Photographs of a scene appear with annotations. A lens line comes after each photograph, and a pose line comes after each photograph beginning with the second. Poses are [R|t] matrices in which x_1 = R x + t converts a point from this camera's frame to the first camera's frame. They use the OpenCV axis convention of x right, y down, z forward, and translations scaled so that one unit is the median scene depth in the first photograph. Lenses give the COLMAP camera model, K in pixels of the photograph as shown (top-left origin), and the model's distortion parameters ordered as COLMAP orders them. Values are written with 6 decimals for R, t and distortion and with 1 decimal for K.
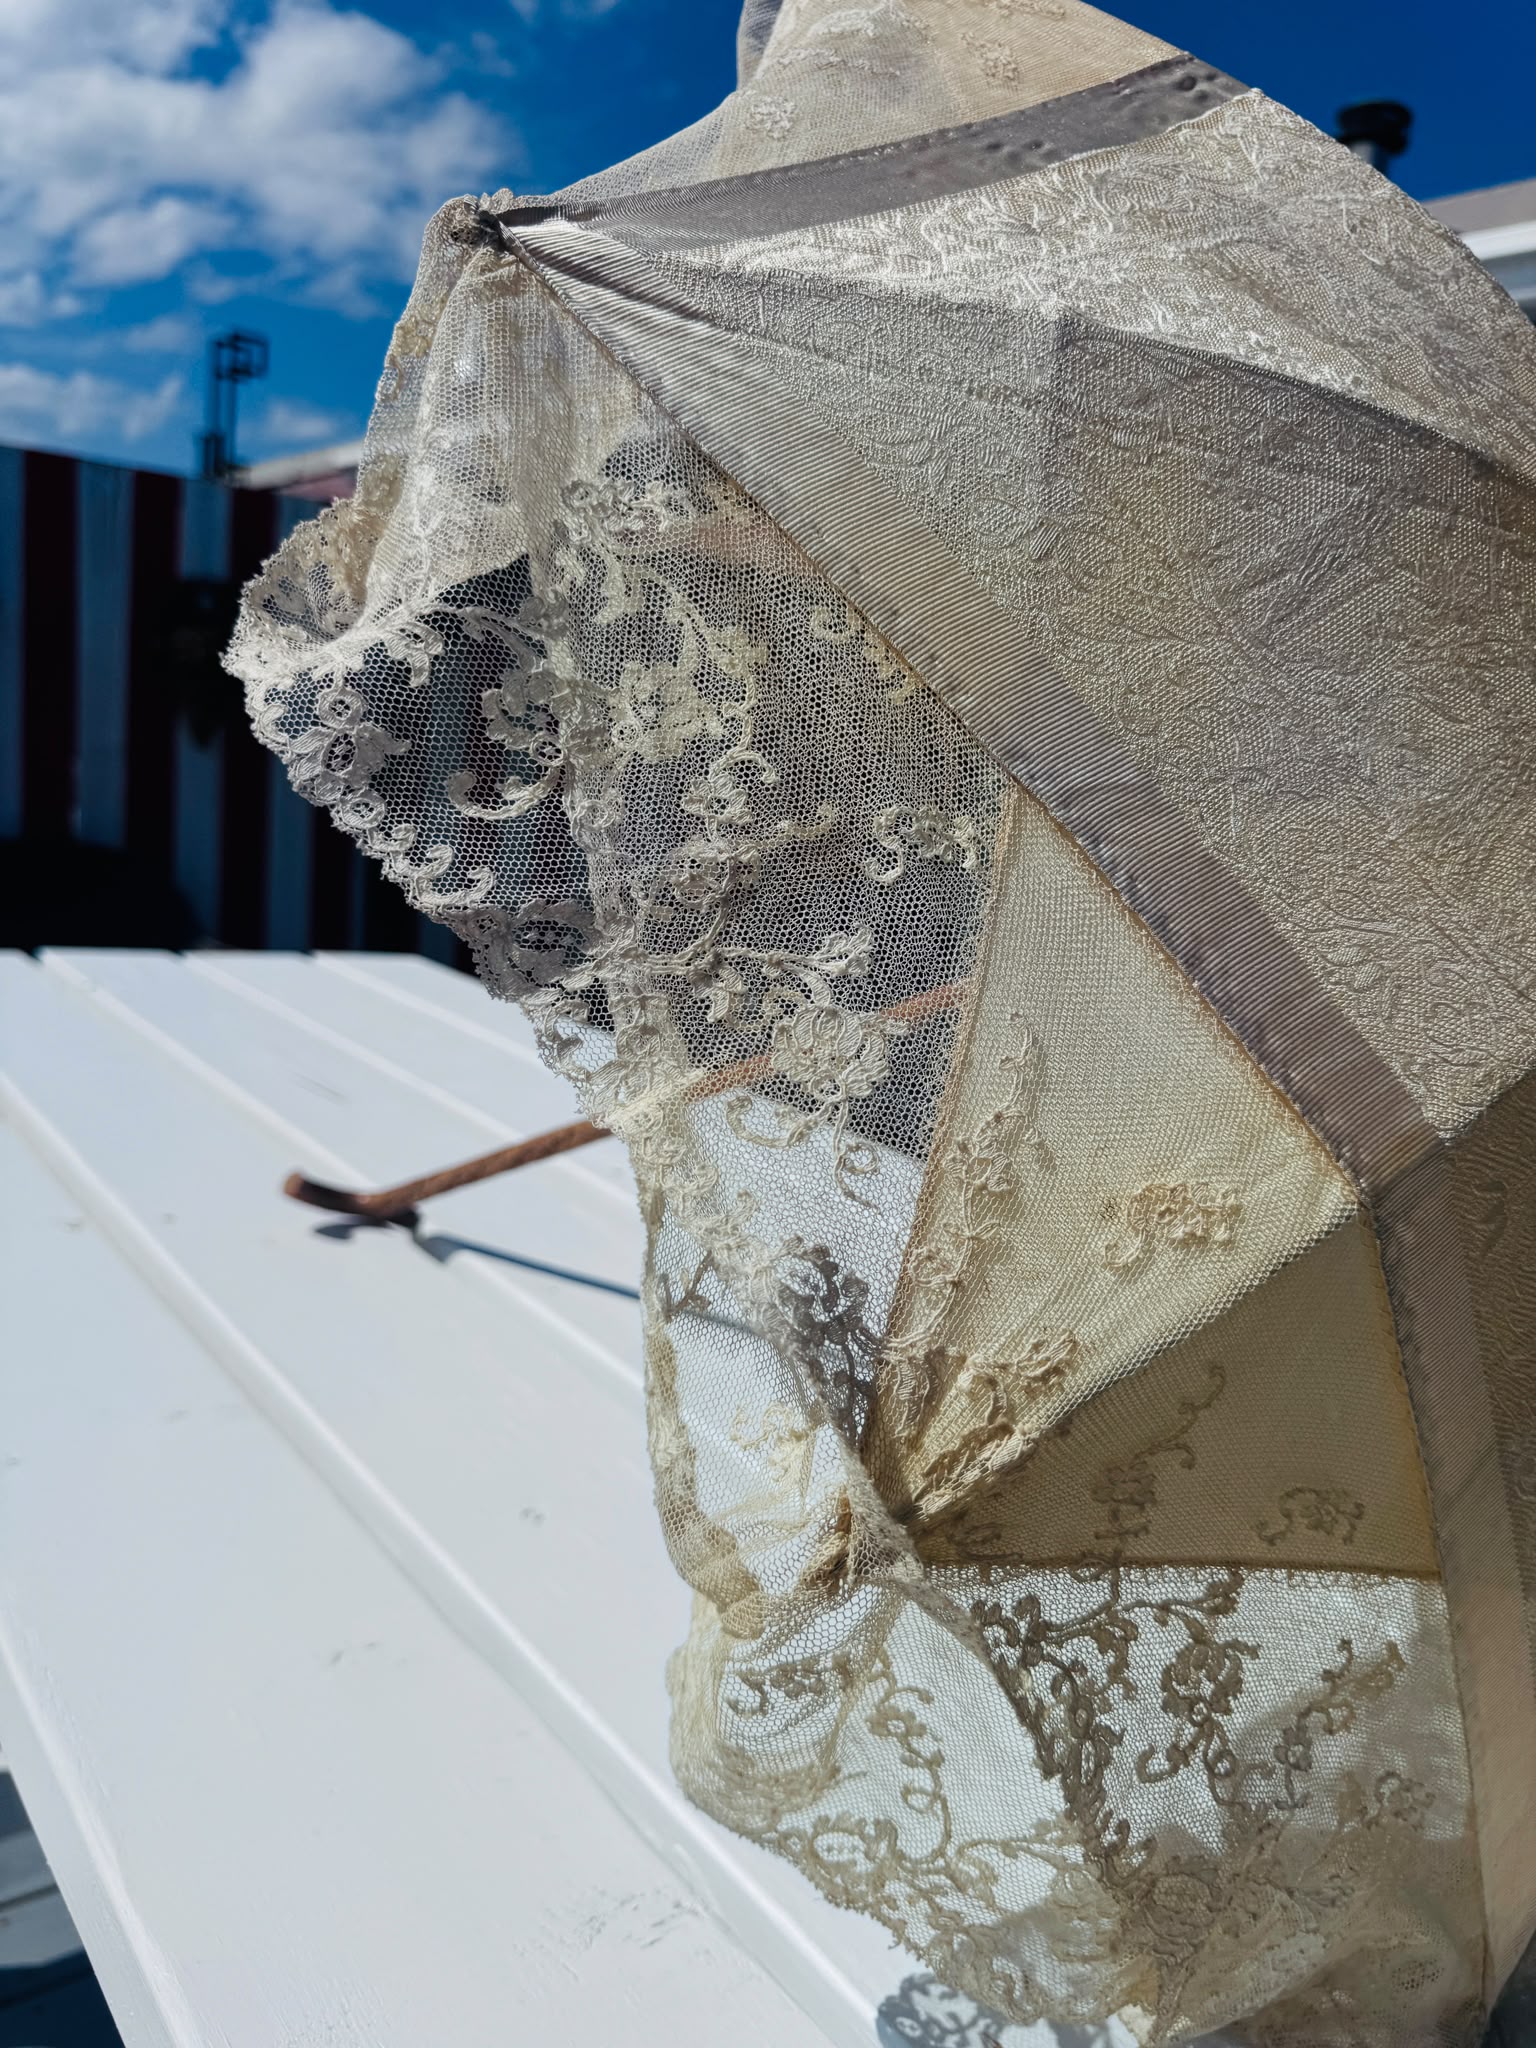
lens RADIAL K [[1445.7, 0, 768.7], [0, 1445.7, 1039.3], [0, 0, 1]] dist [0.007839, -0.040996]
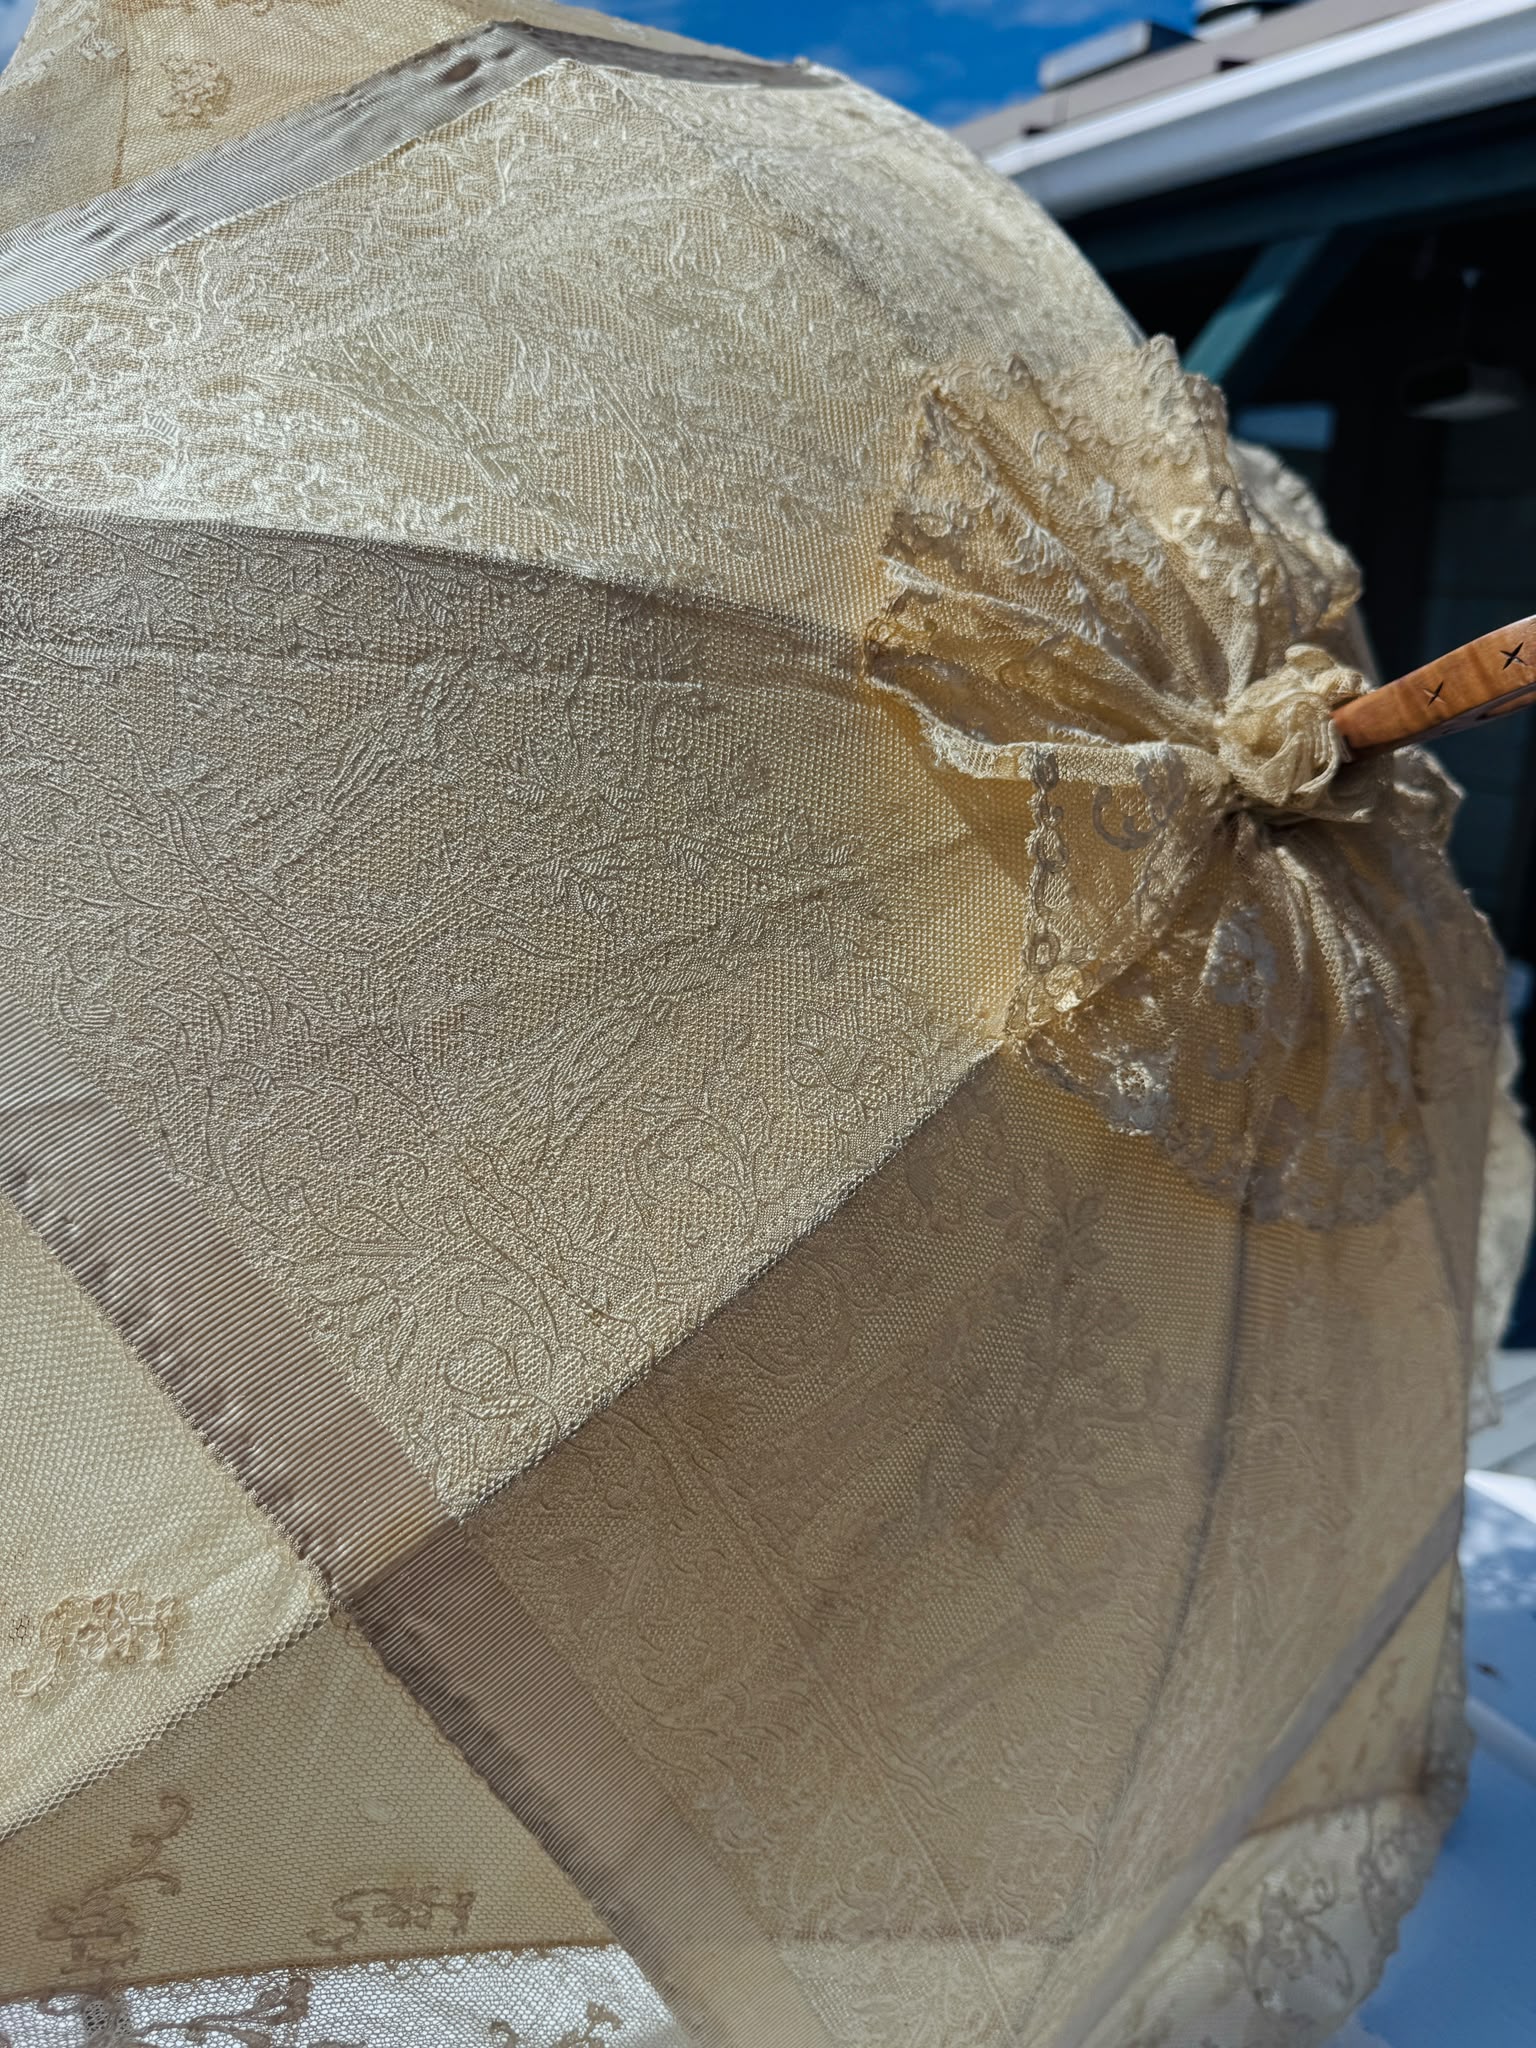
lens RADIAL K [[1445.7, 0, 768.7], [0, 1445.7, 1039.3], [0, 0, 1]] dist [0.007839, -0.040996]
pose [[0.991038, -0.049240, -0.124177, 0.769445], [0.061235, 0.993620, 0.094706, -0.271722], [0.118721, -0.101462, 0.987730, 0.238955]]
